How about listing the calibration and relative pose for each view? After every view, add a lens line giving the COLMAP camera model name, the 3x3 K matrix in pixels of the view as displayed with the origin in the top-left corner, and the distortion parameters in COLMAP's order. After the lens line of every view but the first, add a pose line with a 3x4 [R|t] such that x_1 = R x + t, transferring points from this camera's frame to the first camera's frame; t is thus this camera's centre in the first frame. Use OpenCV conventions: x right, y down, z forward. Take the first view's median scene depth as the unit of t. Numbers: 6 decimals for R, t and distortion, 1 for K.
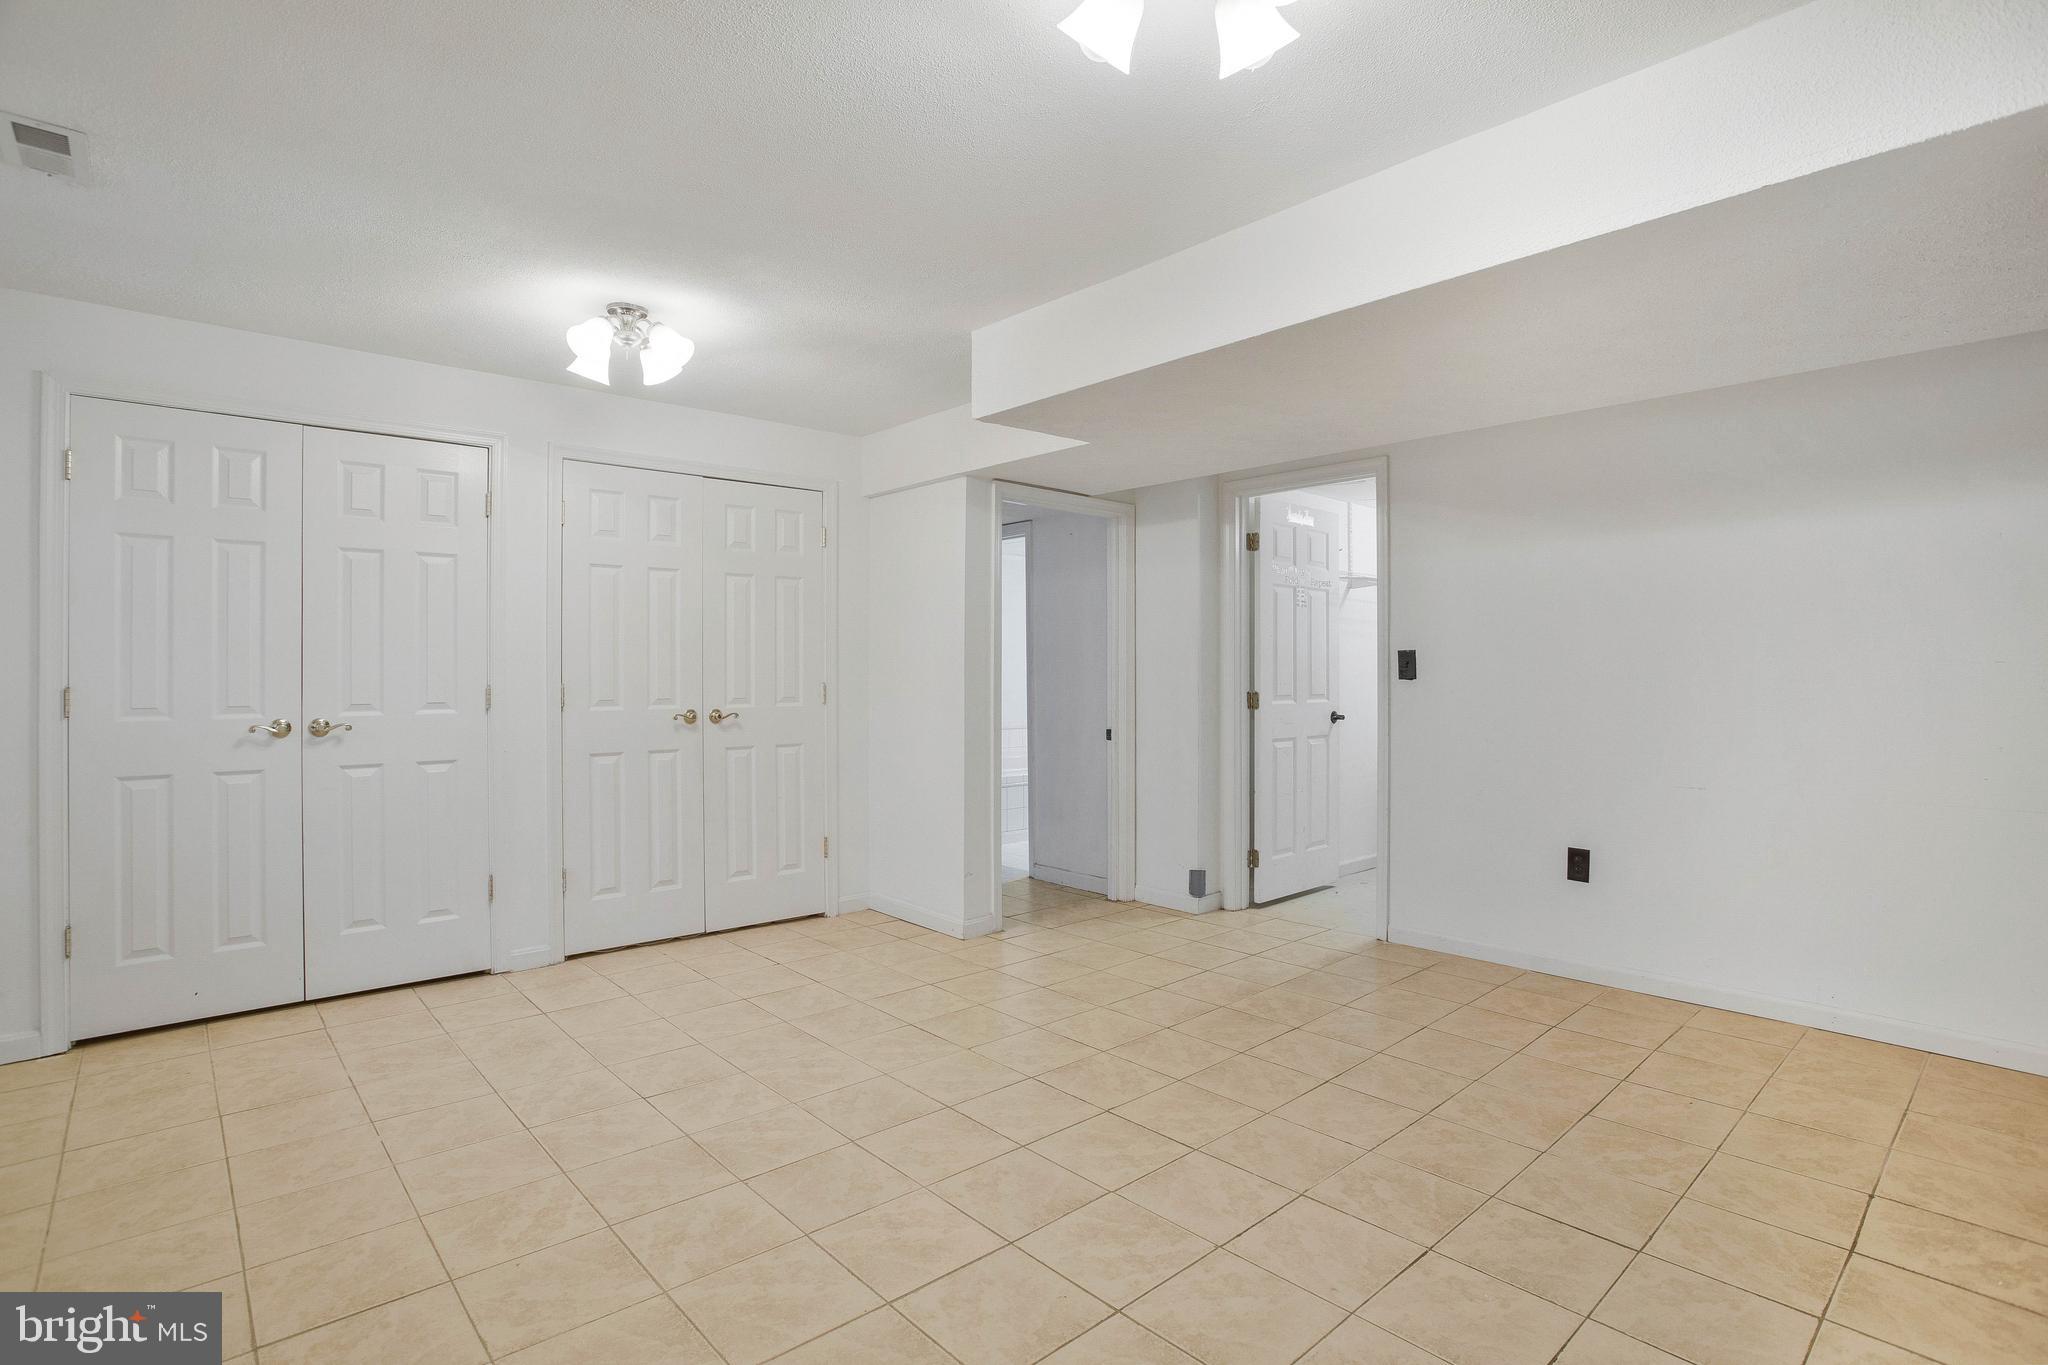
lens RADIAL K [[995.5, 0, 1029.6], [0, 995.5, 687.1], [0, 0, 1]] dist [-0.030446, 0.004718]
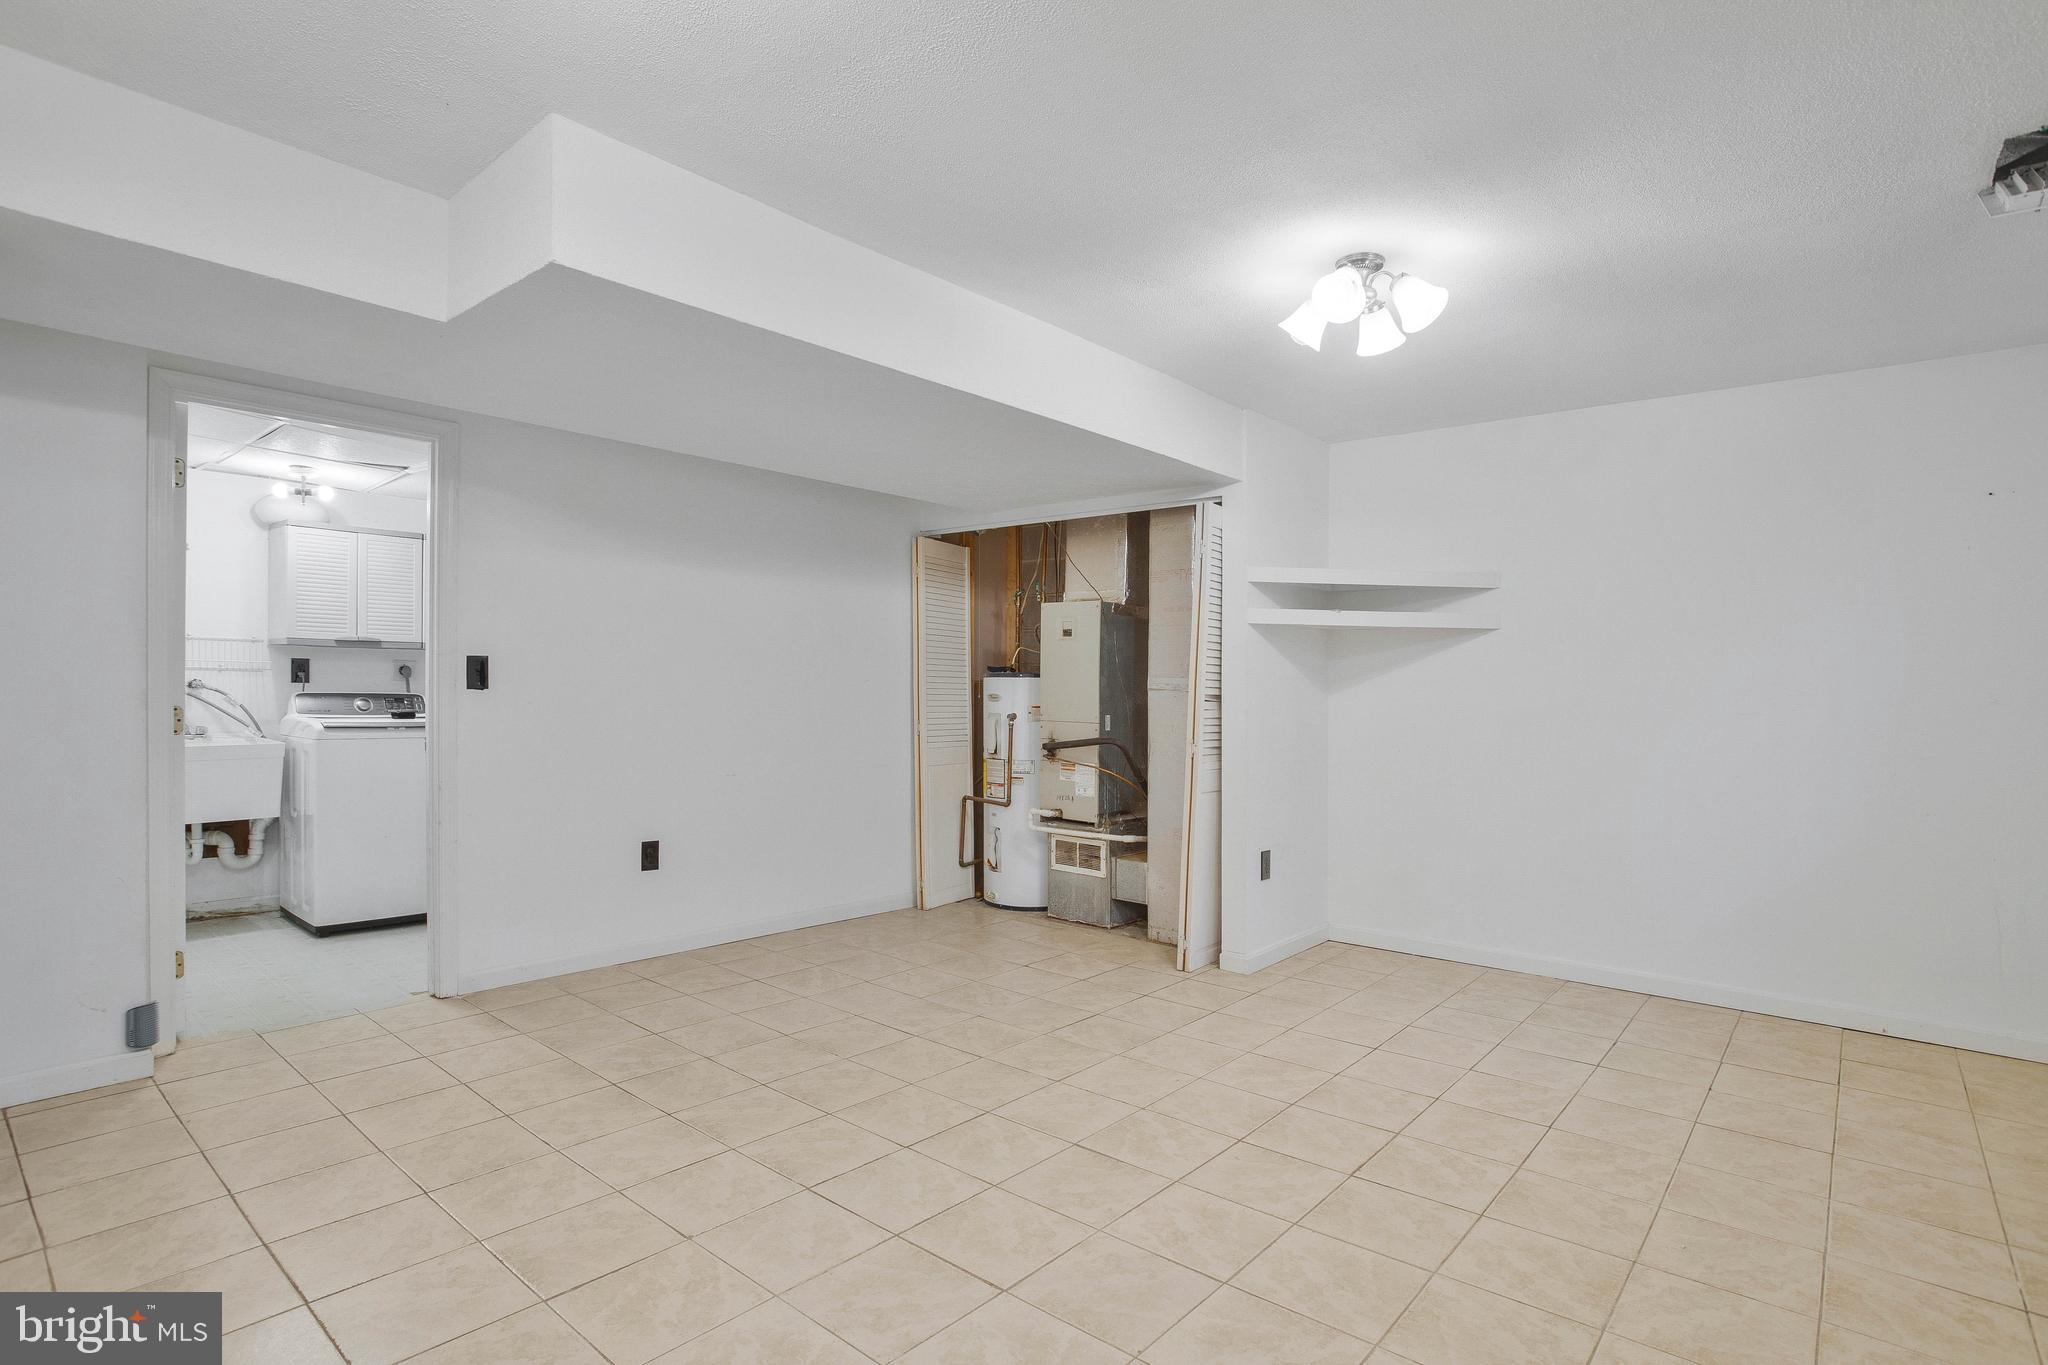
lens RADIAL K [[995.5, 0, 1031.6], [0, 995.5, 690.3], [0, 0, 1]] dist [-0.030446, 0.004718]
pose [[-0.115624, 0.006793, 0.993270, -0.790727], [-0.007234, 0.999944, -0.007681, -0.003845], [-0.993267, -0.008073, -0.115568, 0.892038]]
